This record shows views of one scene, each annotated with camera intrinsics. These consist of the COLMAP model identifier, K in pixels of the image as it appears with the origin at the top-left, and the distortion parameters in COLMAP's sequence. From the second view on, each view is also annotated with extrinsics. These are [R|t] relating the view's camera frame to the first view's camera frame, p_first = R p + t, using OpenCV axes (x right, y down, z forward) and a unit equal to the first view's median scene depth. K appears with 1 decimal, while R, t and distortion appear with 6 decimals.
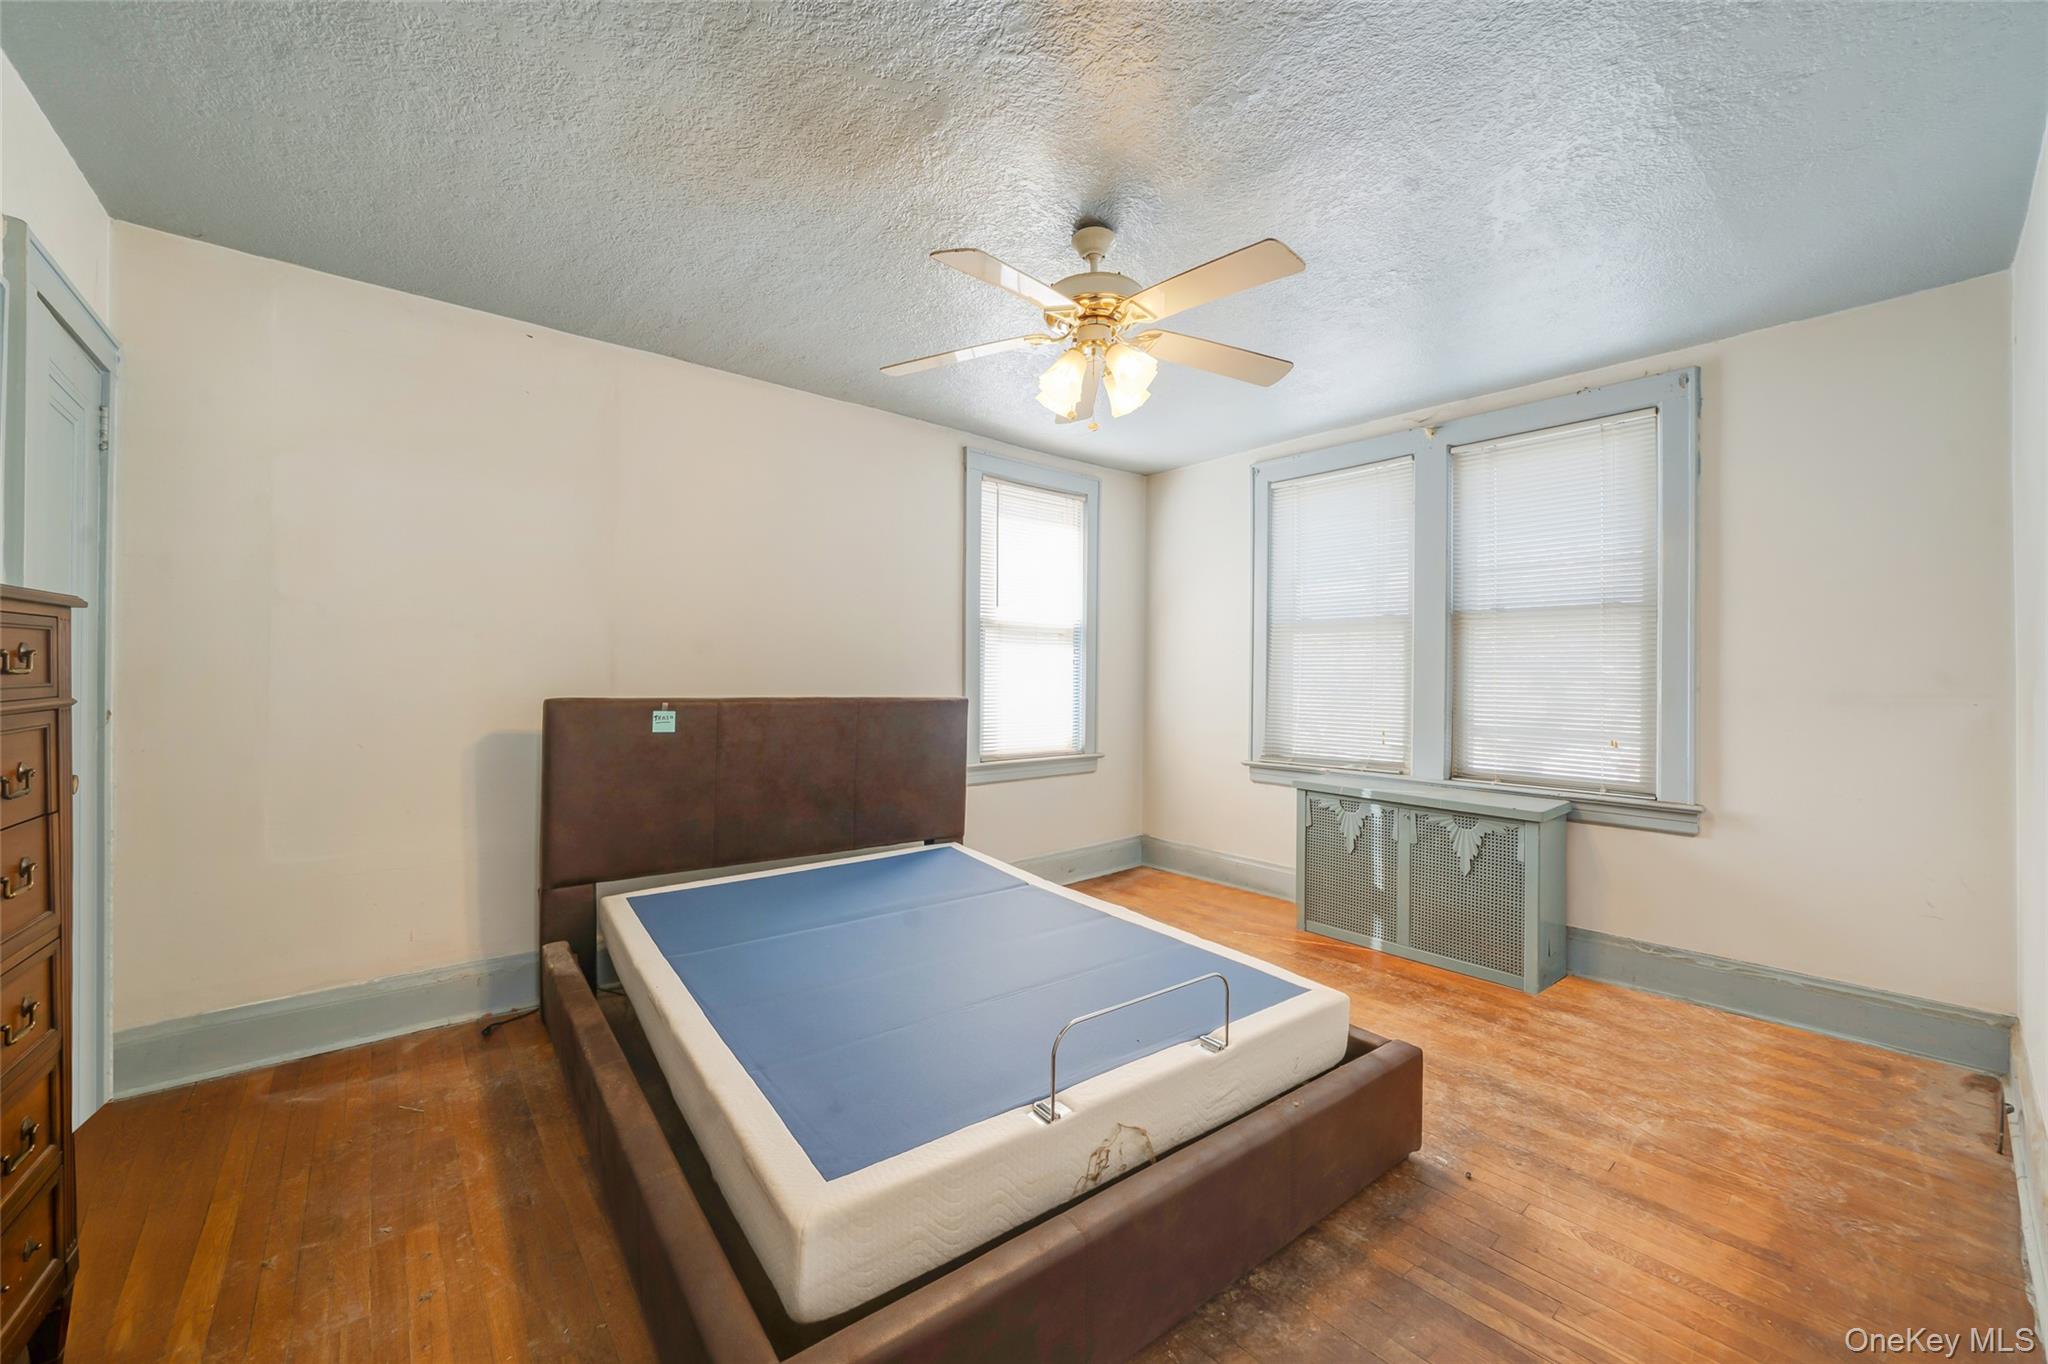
lens RADIAL K [[777.3, 0, 1018.6], [0, 777.3, 678.3], [0, 0, 1]] dist [-0.017250, -0.000126]
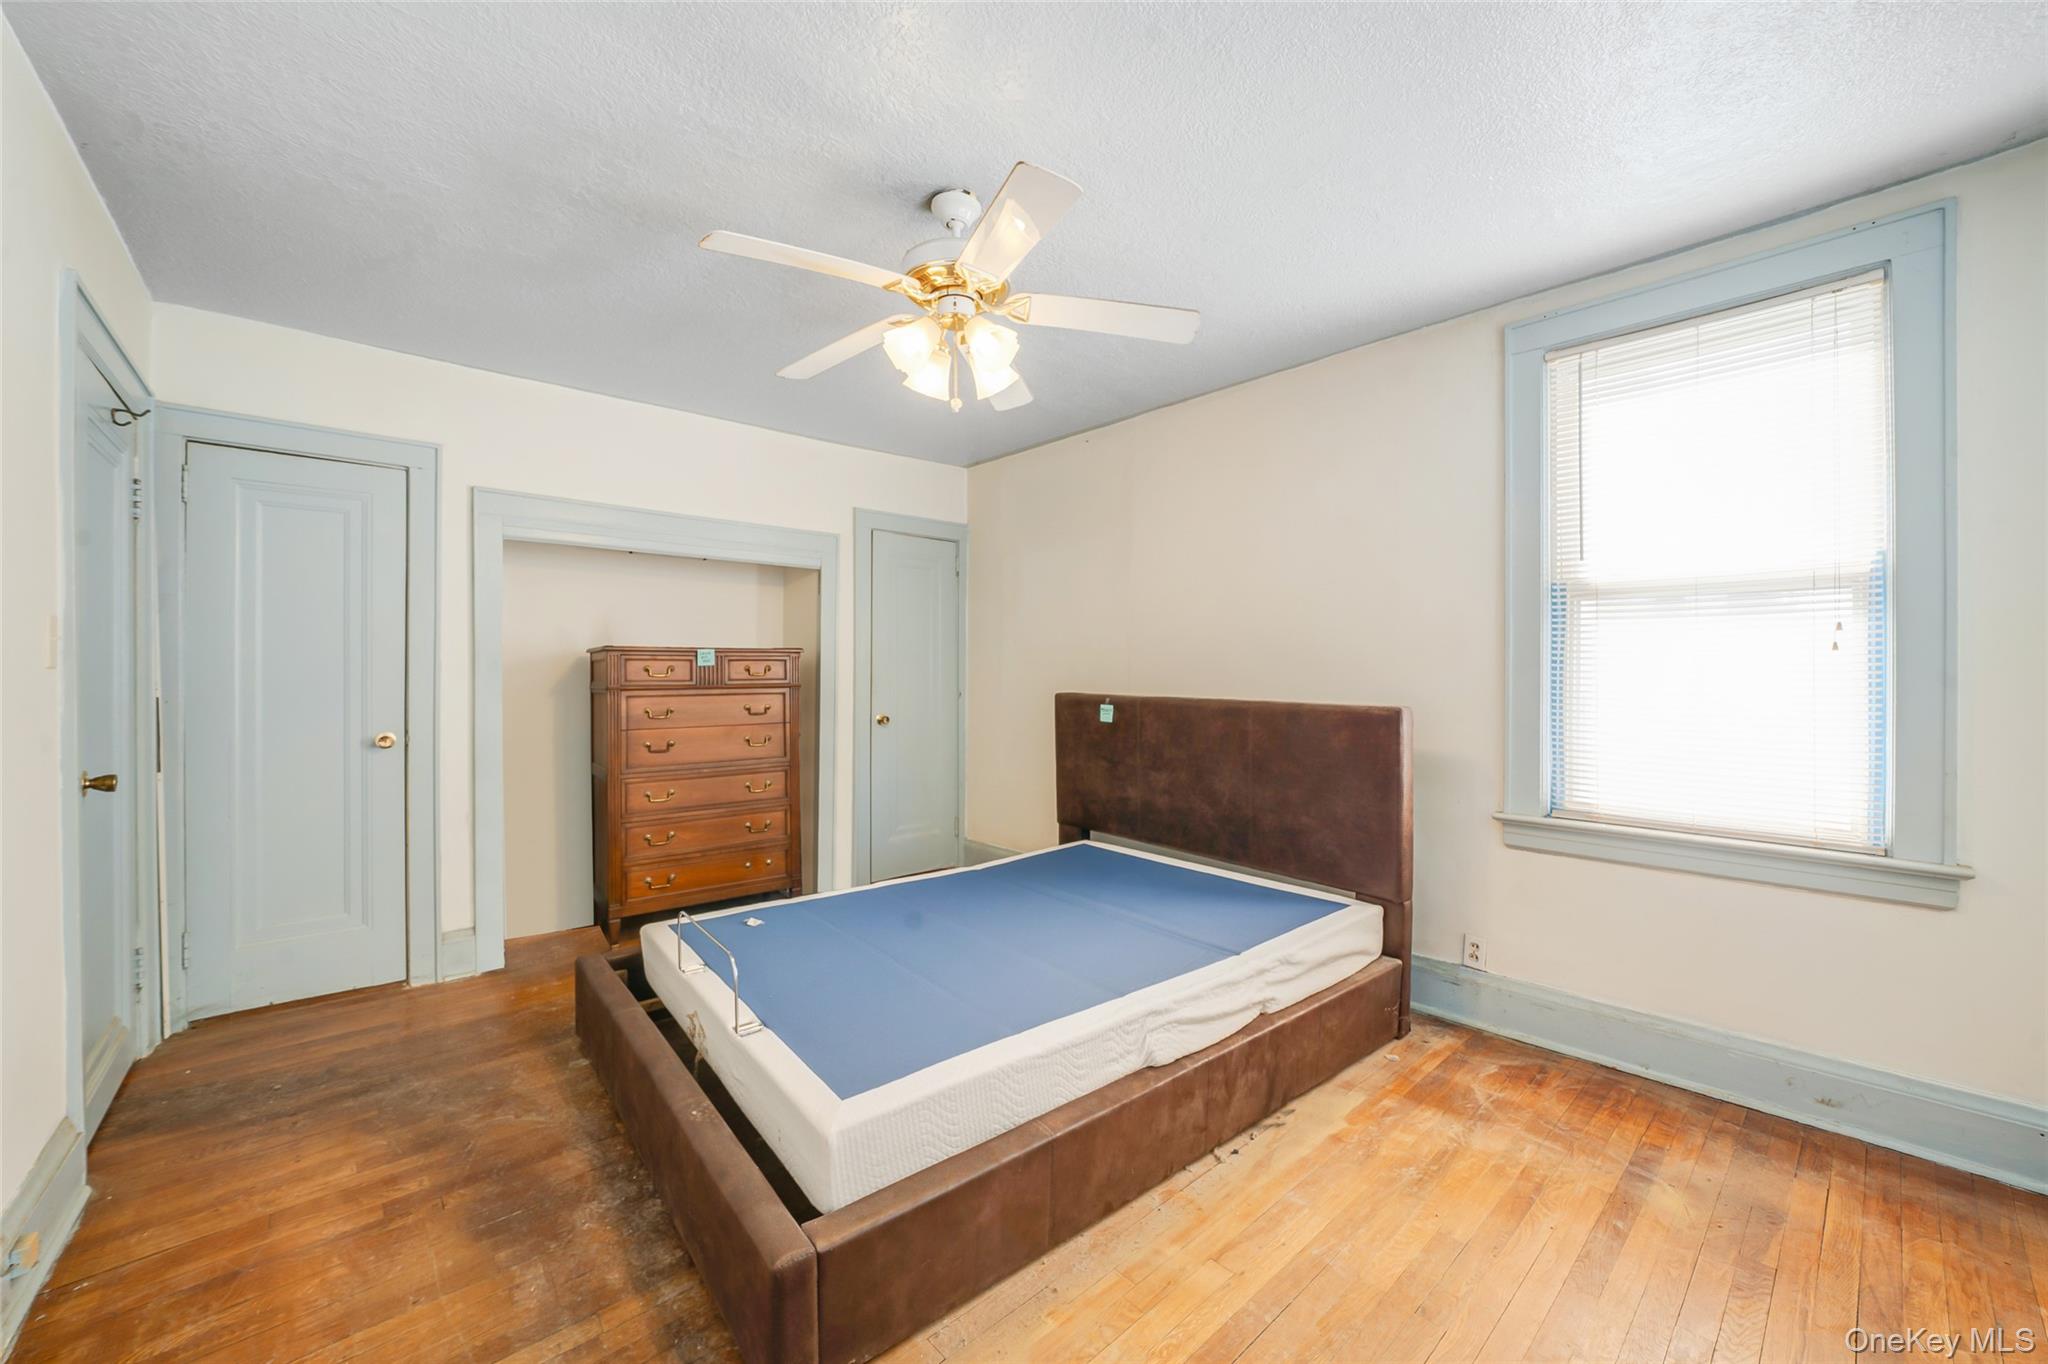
lens RADIAL K [[777.3, 0, 1019.0], [0, 777.3, 679.3], [0, 0, 1]] dist [-0.017250, -0.000126]
pose [[0.037837, 0.000778, -0.999284, 0.818552], [-0.007625, 0.999971, 0.000490, 0.001326], [0.999255, 0.007601, 0.037842, 0.830915]]
